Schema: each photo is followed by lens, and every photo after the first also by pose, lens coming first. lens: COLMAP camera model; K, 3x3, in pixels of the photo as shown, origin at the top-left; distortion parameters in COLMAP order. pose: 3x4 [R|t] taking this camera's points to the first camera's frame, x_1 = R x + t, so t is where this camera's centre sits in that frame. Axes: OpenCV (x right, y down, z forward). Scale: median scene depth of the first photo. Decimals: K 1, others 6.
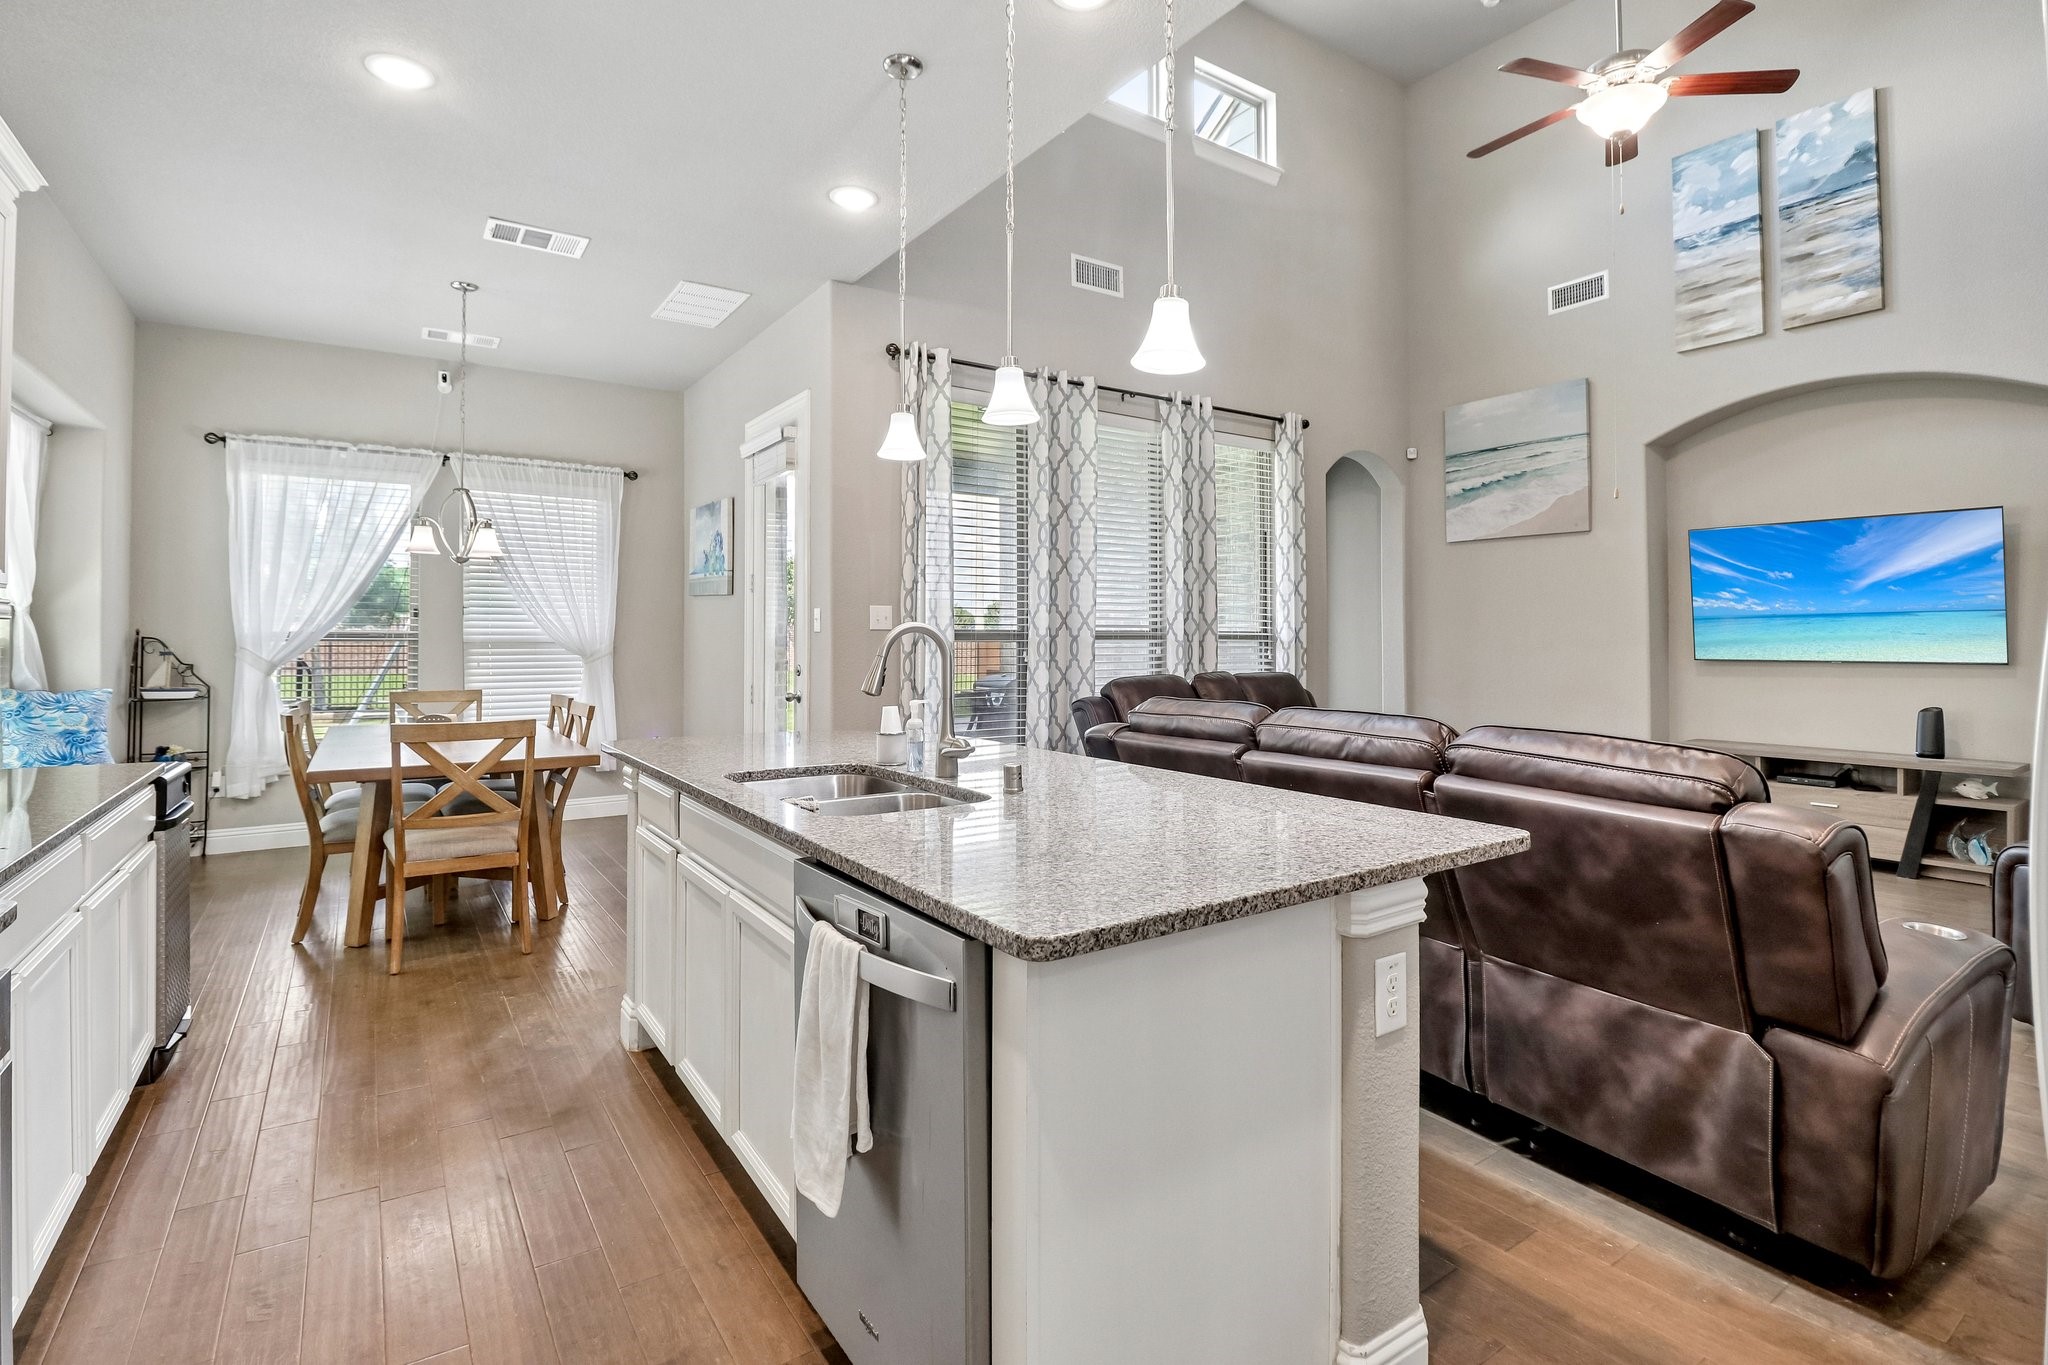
lens RADIAL K [[956.2, 0, 1024.1], [0, 956.2, 628.6], [0, 0, 1]] dist [-0.002163, -0.000771]
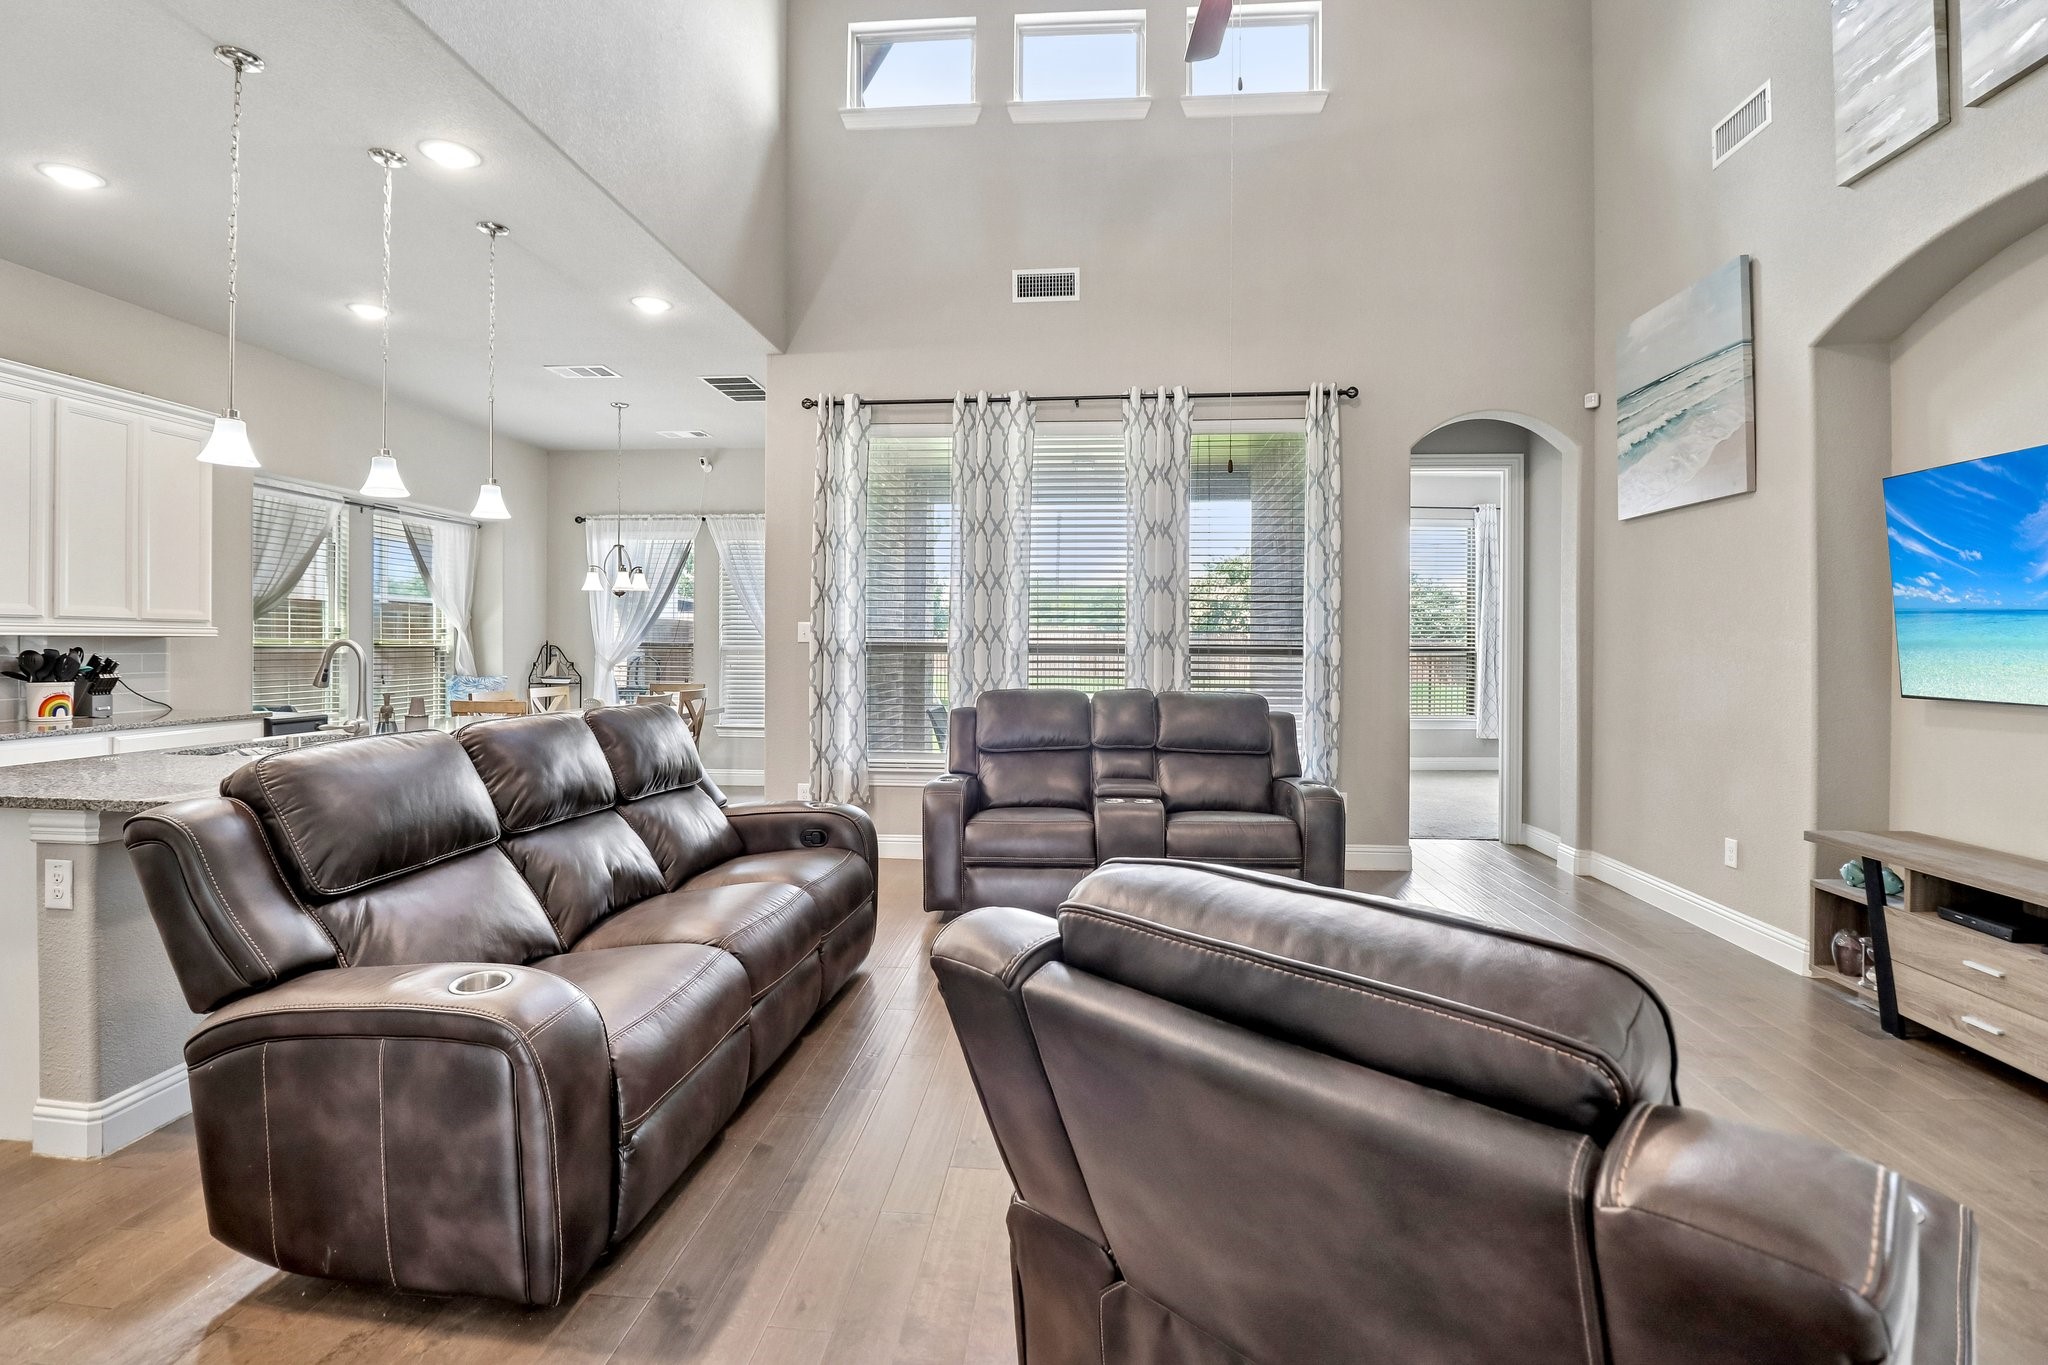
lens RADIAL K [[963.6, 0, 1020.4], [0, 963.6, 644.2], [0, 0, 1]] dist [-0.002681, -0.001846]
pose [[0.776599, 0.004560, -0.629979, 0.651737], [-0.001577, 0.999985, 0.005294, -0.002425], [0.629993, -0.003117, 0.776594, 0.197766]]
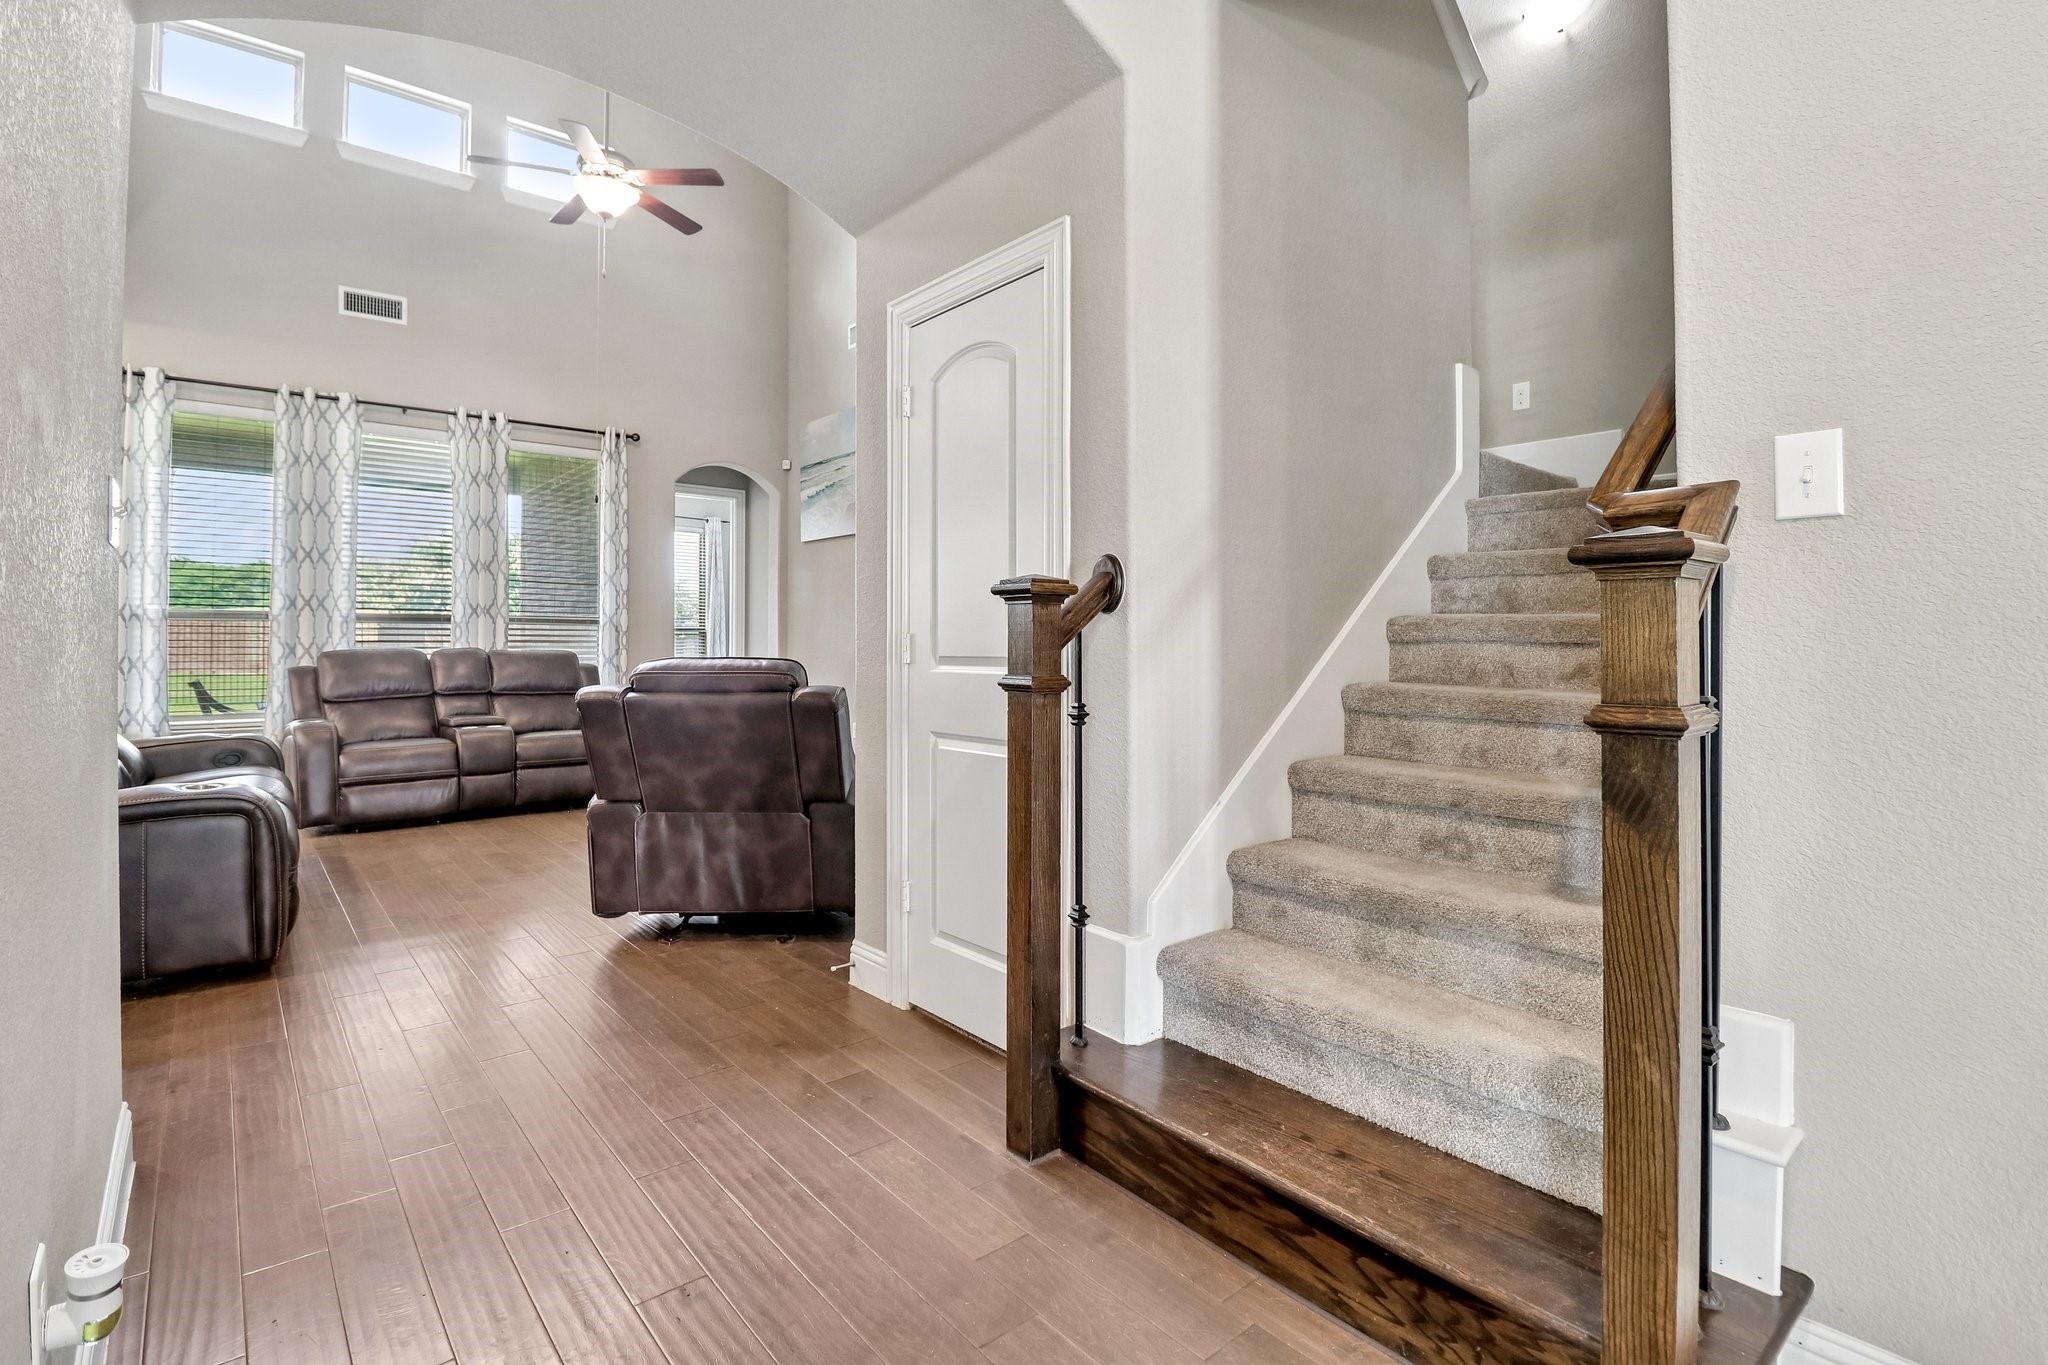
lens RADIAL K [[963.6, 0, 1020.4], [0, 963.6, 644.2], [0, 0, 1]] dist [-0.002681, -0.001846]
pose [[0.995530, 0.003844, 0.094369, 0.710277], [-0.004755, 0.999944, 0.009433, 0.024707], [-0.094327, -0.009840, 0.995493, -0.223920]]
